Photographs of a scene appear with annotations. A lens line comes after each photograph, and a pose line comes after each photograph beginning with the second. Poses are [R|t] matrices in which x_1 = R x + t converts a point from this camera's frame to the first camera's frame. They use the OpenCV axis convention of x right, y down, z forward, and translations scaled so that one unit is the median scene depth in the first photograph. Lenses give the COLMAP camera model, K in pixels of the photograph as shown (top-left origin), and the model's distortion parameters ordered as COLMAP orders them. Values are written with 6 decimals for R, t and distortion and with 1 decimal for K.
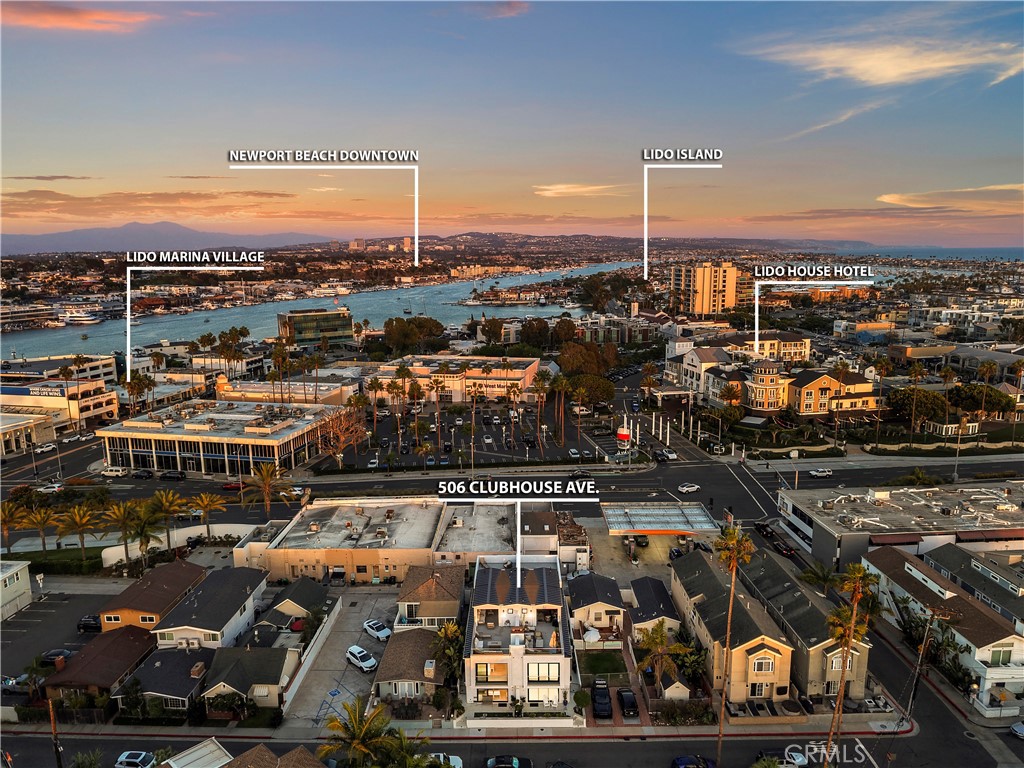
lens RADIAL K [[690.1, 0, 513.6], [0, 690.1, 404.7], [0, 0, 1]] dist [0.043976, -0.045297]
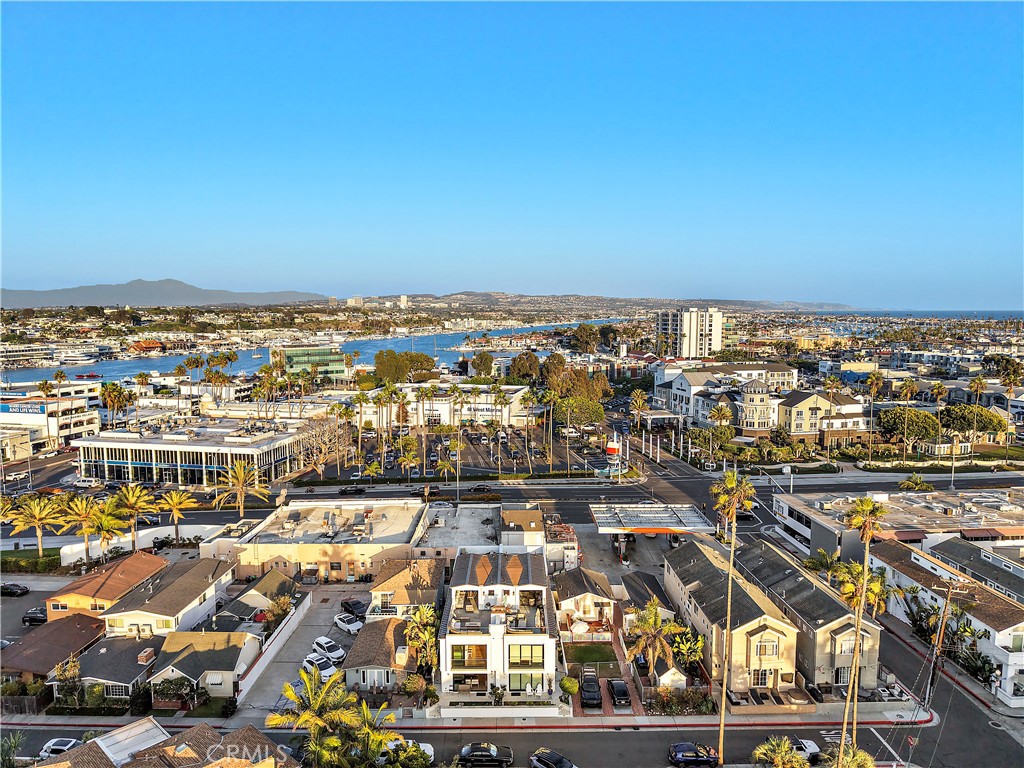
lens RADIAL K [[677.2, 0, 513.2], [0, 677.2, 404.4], [0, 0, 1]] dist [0.040644, -0.038370]
pose [[0.999919, 0.006170, 0.011108, 0.009598], [-0.005292, 0.996983, -0.077444, 0.086785], [-0.011552, 0.077379, 0.996935, 0.058336]]
